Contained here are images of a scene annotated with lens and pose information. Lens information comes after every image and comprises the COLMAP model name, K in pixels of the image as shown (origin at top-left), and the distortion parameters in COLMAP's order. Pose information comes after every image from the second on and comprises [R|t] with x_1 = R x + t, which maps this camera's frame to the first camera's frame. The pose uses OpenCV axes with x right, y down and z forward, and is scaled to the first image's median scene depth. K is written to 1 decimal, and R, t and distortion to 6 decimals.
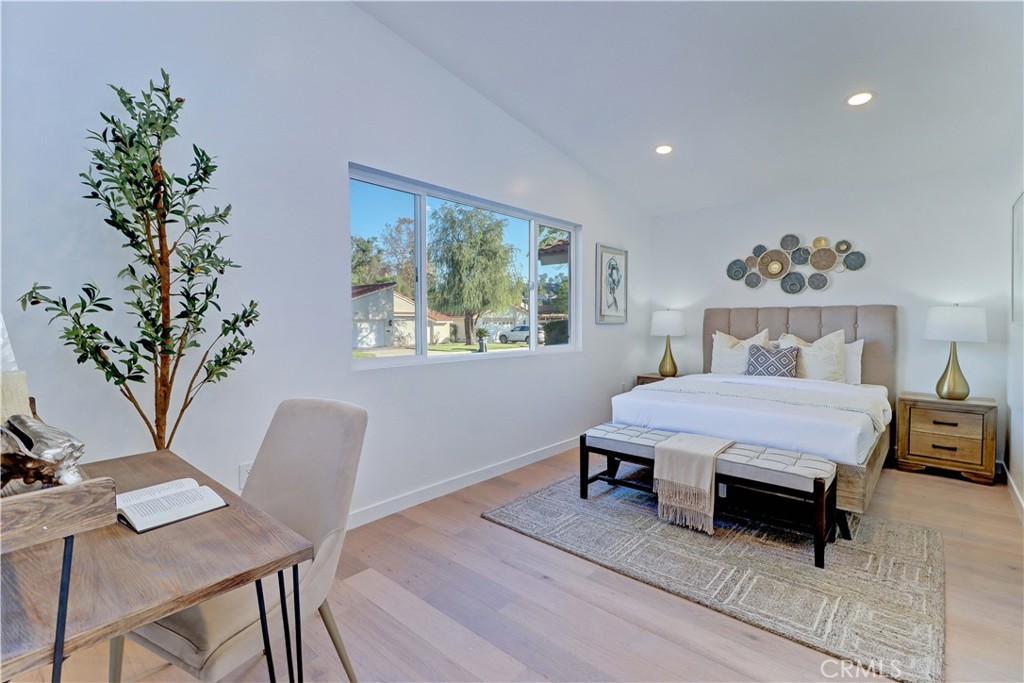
lens RADIAL K [[473.0, 0, 518.6], [0, 473.0, 334.5], [0, 0, 1]] dist [0.019980, -0.012327]
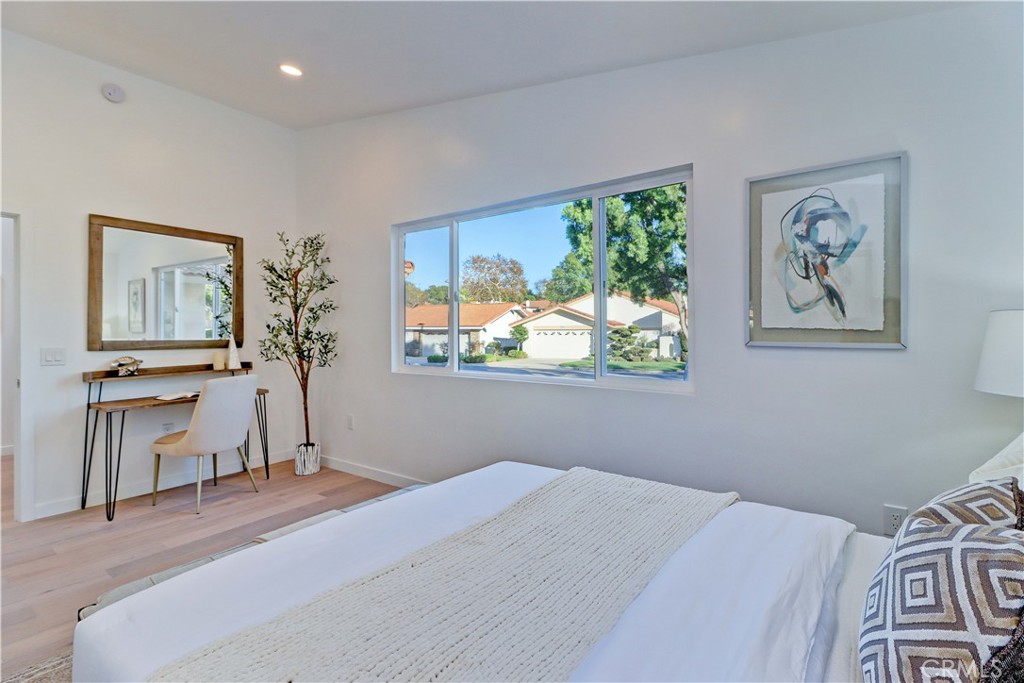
lens RADIAL K [[473.0, 0, 518.6], [0, 473.0, 334.5], [0, 0, 1]] dist [0.019980, -0.012327]
pose [[0.091892, 0.005429, -0.995754, 0.662240], [-0.032043, 0.999483, 0.002492, -0.029831], [0.995253, 0.031678, 0.092018, 0.761955]]
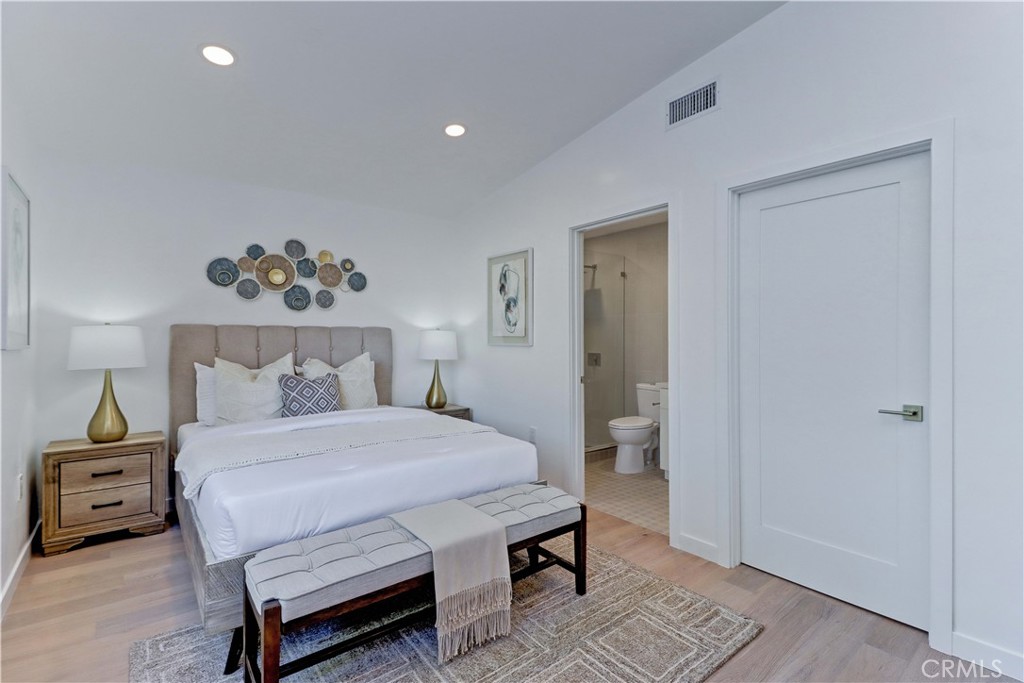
lens RADIAL K [[473.0, 0, 518.6], [0, 473.0, 334.5], [0, 0, 1]] dist [0.019980, -0.012327]
pose [[0.175605, 0.014731, 0.984350, -0.186137], [0.027757, 0.999416, -0.019909, -0.016424], [-0.984069, 0.030818, 0.175094, 0.478188]]
